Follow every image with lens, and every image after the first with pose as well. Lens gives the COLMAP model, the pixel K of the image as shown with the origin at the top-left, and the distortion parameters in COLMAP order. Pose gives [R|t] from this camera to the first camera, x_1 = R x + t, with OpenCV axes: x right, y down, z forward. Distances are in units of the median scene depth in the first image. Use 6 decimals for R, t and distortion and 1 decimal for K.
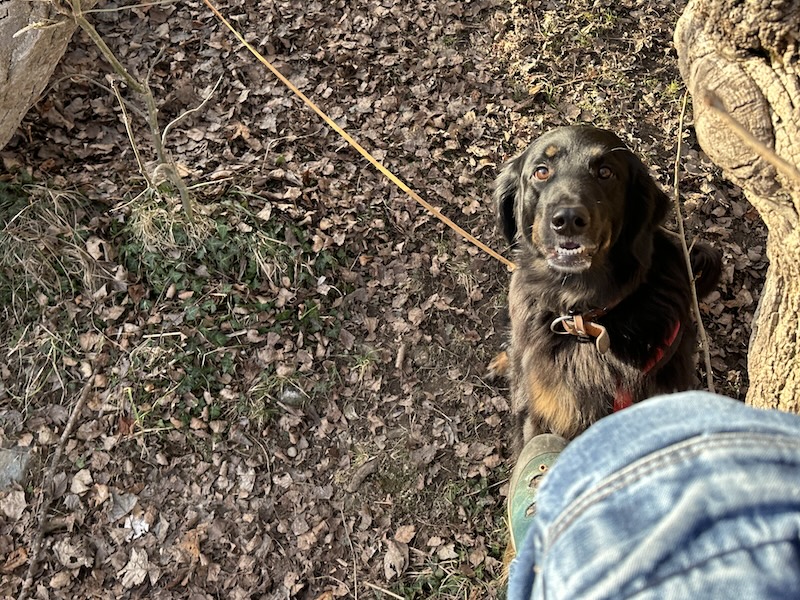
lens RADIAL K [[837.6, 0, 396.4], [0, 837.6, 297.6], [0, 0, 1]] dist [0.011542, 0.000000]
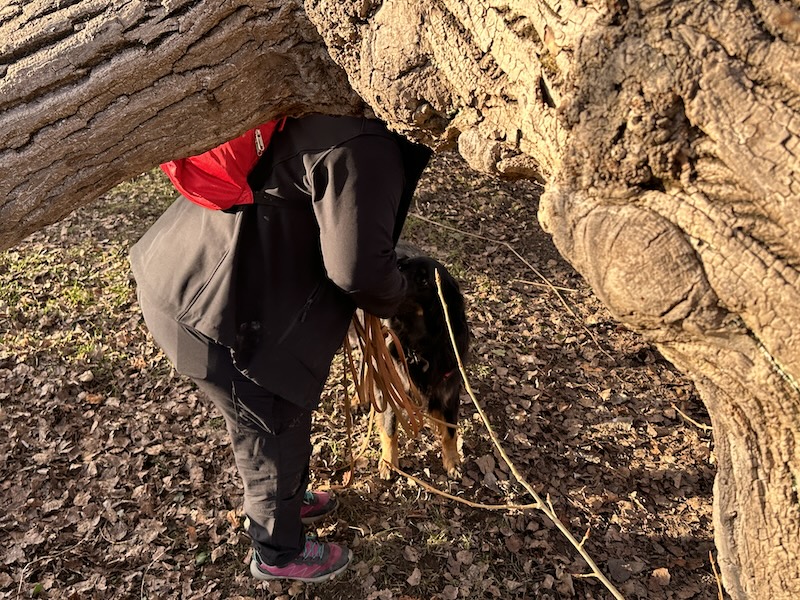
lens RADIAL K [[837.6, 0, 398.6], [0, 837.6, 297.1], [0, 0, 1]] dist [0.011542, 0.000000]
pose [[0.938197, -0.128132, 0.321510, -0.151509], [0.263224, 0.867319, -0.422459, 0.138539], [-0.224721, 0.480979, 0.847443, 0.325710]]
